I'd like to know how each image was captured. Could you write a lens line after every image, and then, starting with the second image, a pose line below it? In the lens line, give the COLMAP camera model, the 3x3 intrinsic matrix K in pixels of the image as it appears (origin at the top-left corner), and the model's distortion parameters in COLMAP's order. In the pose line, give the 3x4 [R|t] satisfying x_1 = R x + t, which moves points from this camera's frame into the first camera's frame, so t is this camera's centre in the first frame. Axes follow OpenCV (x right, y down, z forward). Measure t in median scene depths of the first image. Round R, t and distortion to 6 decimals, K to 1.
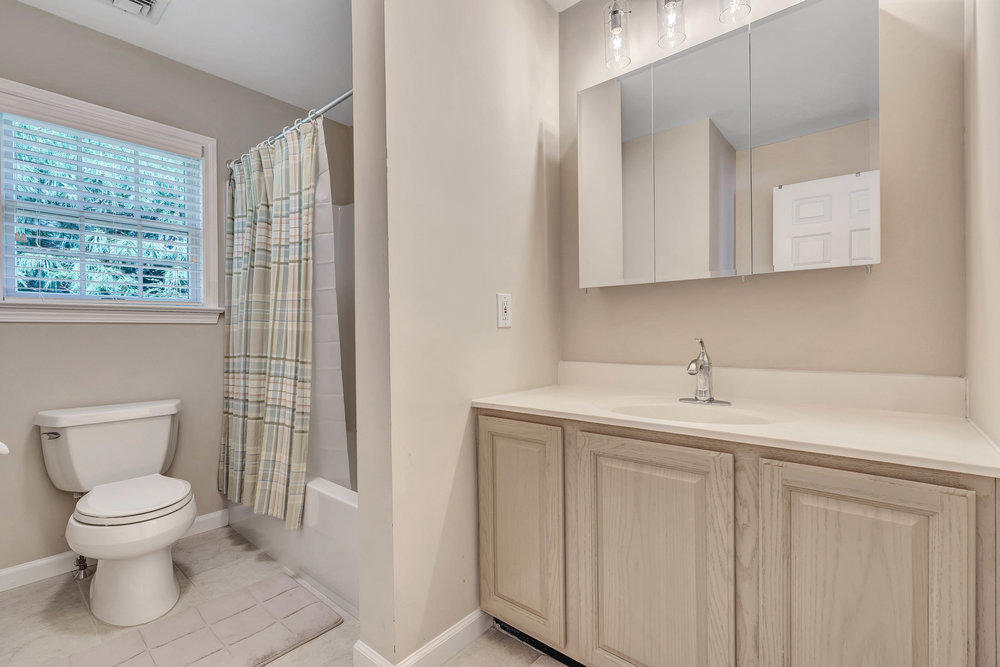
lens RADIAL K [[449.3, 0, 500.0], [0, 449.3, 333.5], [0, 0, 1]] dist [-0.003534, 0.000237]
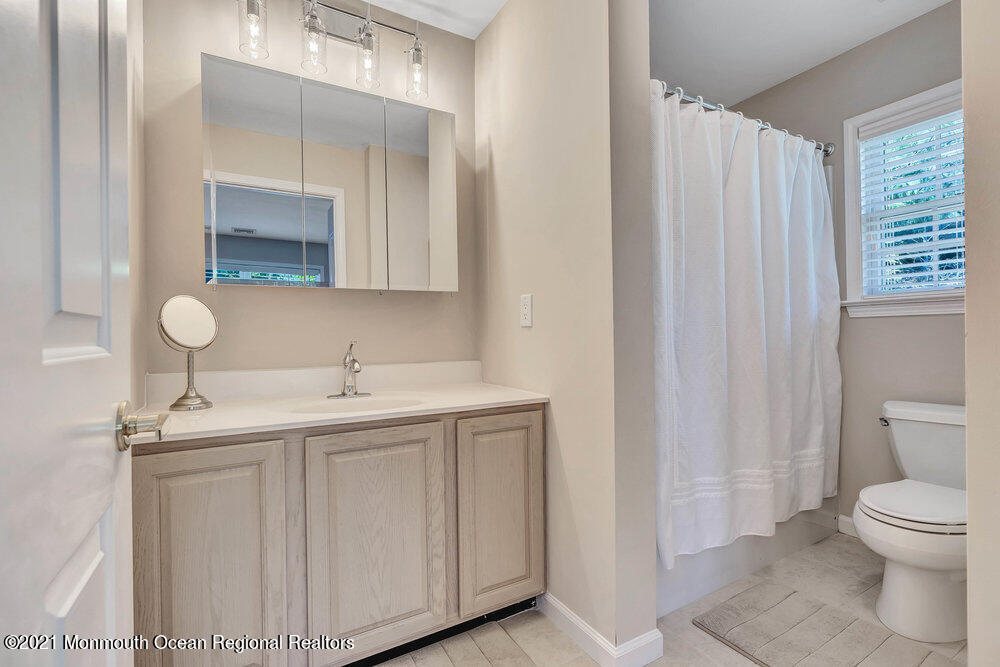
lens RADIAL K [[370.6, 0, 500.0], [0, 370.6, 333.5], [0, 0, 1]] dist [-0.000256, 0.000063]
pose [[0.397045, 0.004907, 0.917786, -0.409553], [-0.001855, 0.999988, -0.004544, 0.001495], [-0.917797, 0.000102, 0.397049, 0.335480]]
